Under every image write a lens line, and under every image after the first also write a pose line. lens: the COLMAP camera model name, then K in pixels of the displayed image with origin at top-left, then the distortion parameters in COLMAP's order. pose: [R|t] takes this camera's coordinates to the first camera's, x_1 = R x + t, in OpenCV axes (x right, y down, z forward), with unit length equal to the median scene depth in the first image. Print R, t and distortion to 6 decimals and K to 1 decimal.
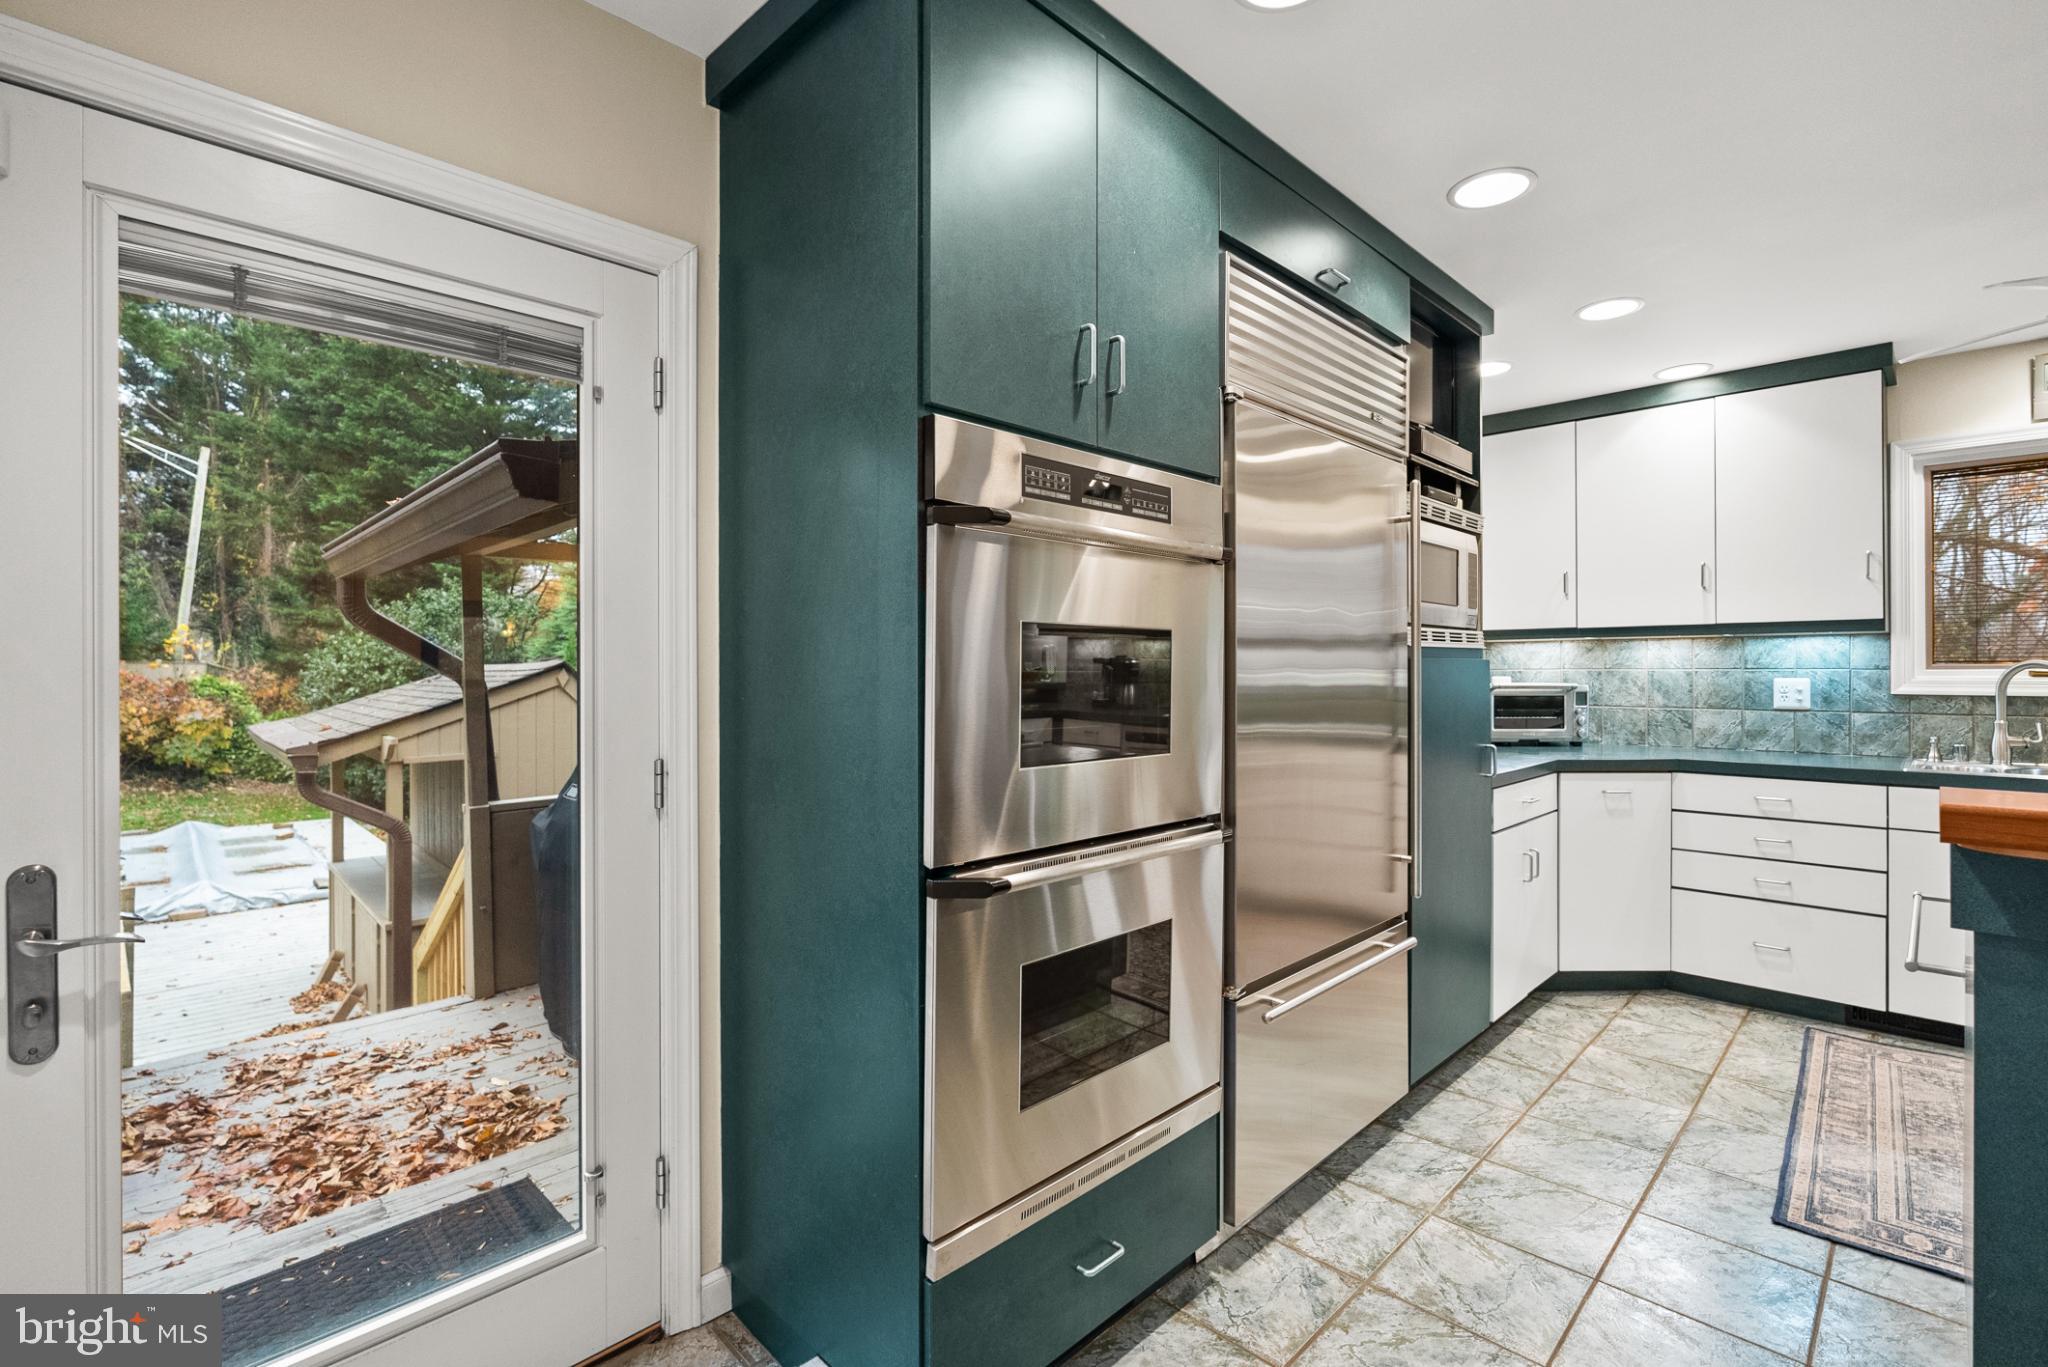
lens RADIAL K [[925.3, 0, 1025.2], [0, 925.3, 668.7], [0, 0, 1]] dist [-0.003148, 0.000408]
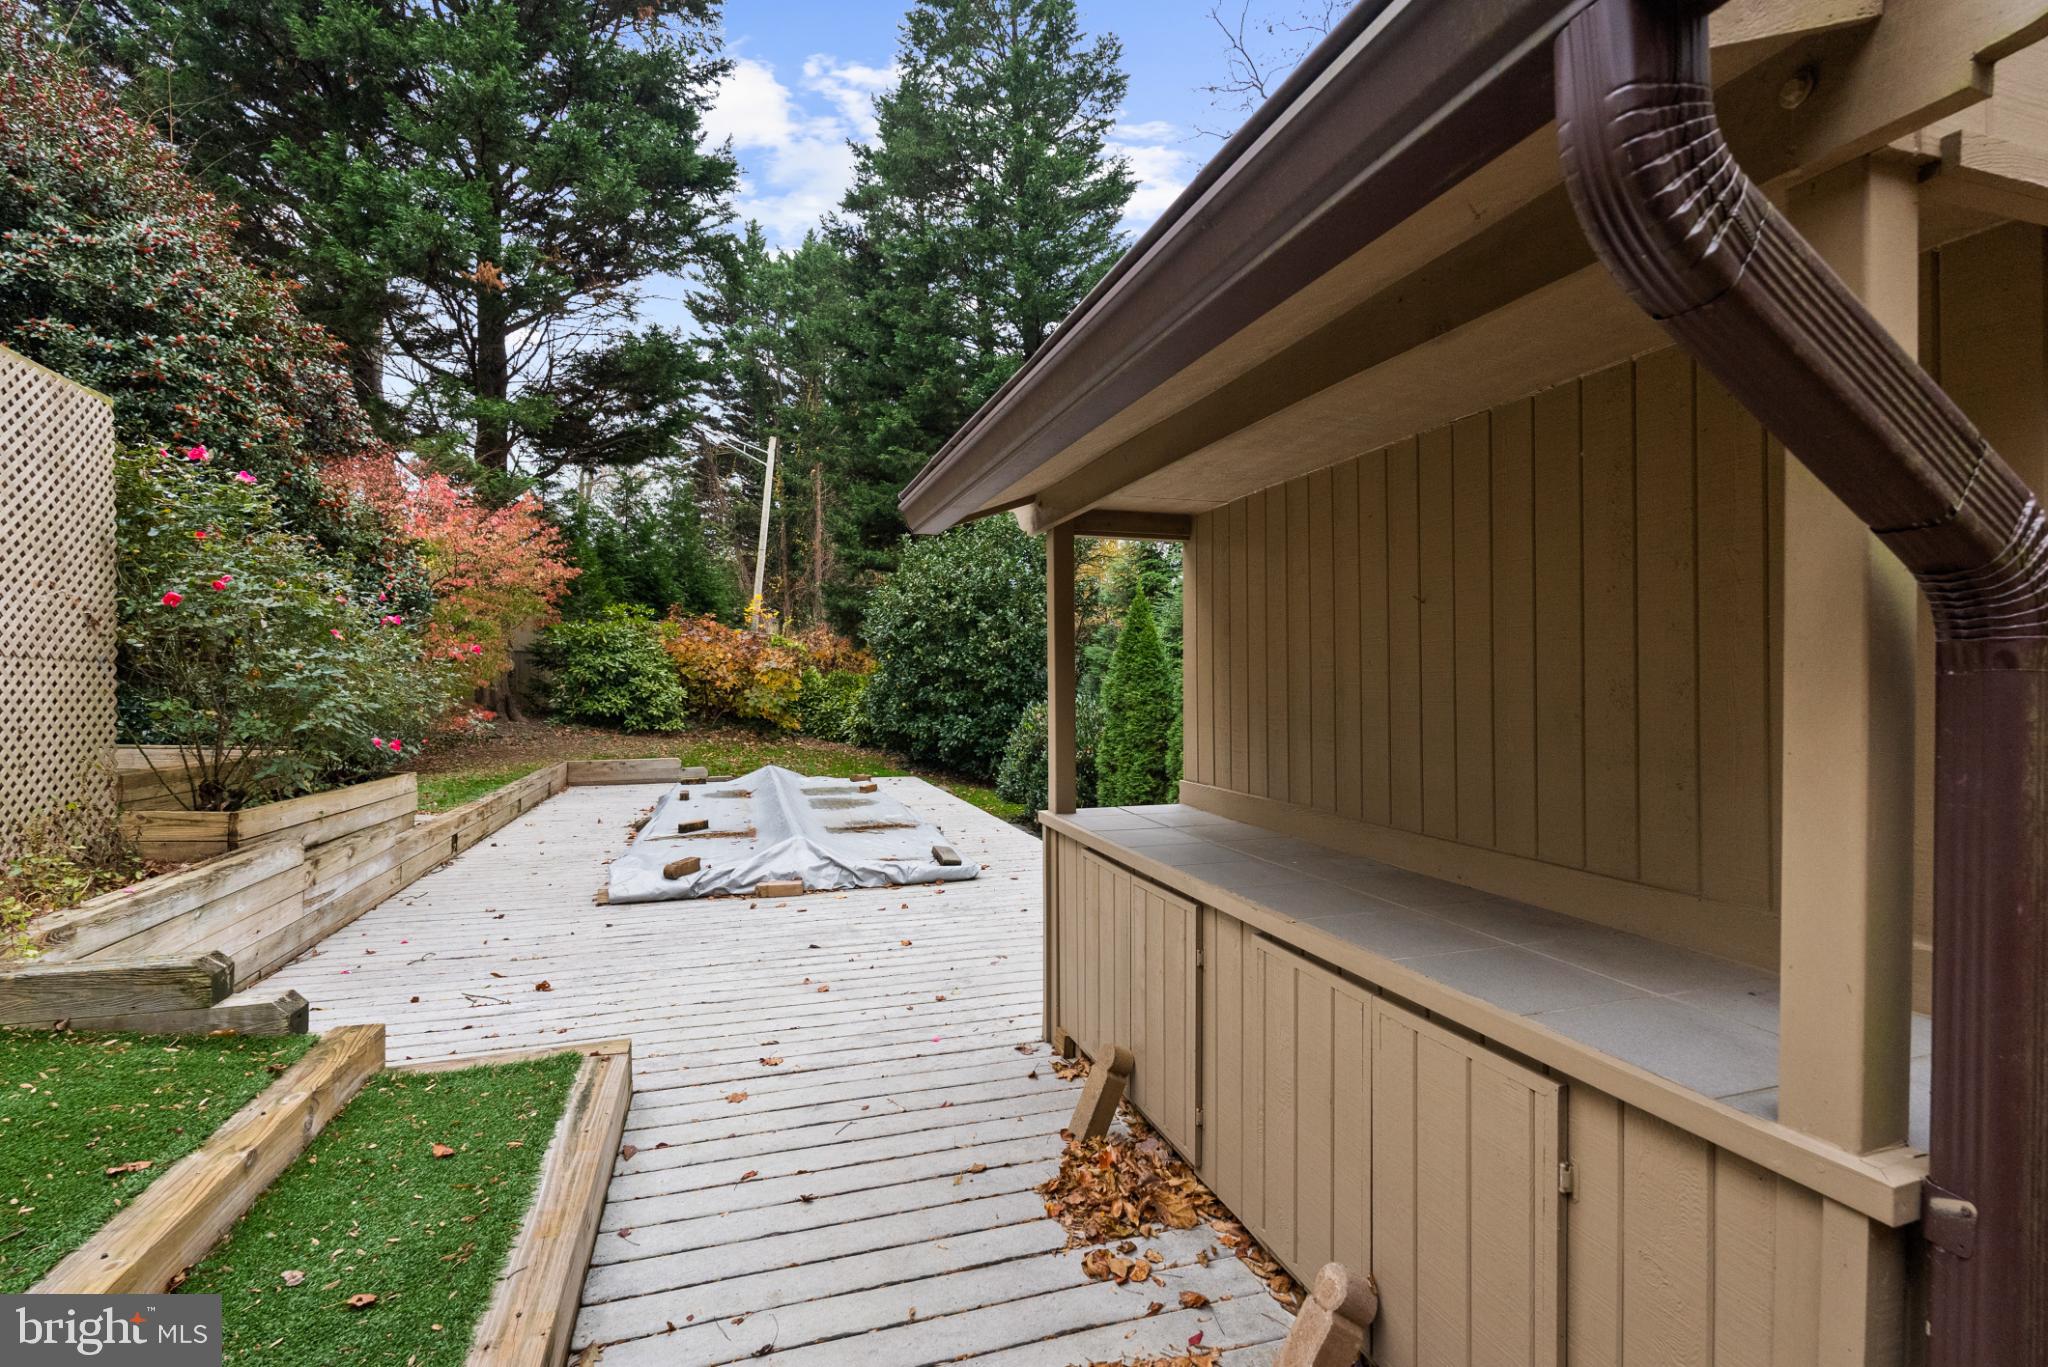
lens RADIAL K [[925.3, 0, 1021.6], [0, 925.3, 683.1], [0, 0, 1]] dist [-0.003148, 0.000408]
pose [[0.896927, 0.002857, -0.442169, -0.250556], [0.000354, 0.999974, 0.007179, 0.063757], [0.442178, -0.006596, 0.896903, 0.265101]]
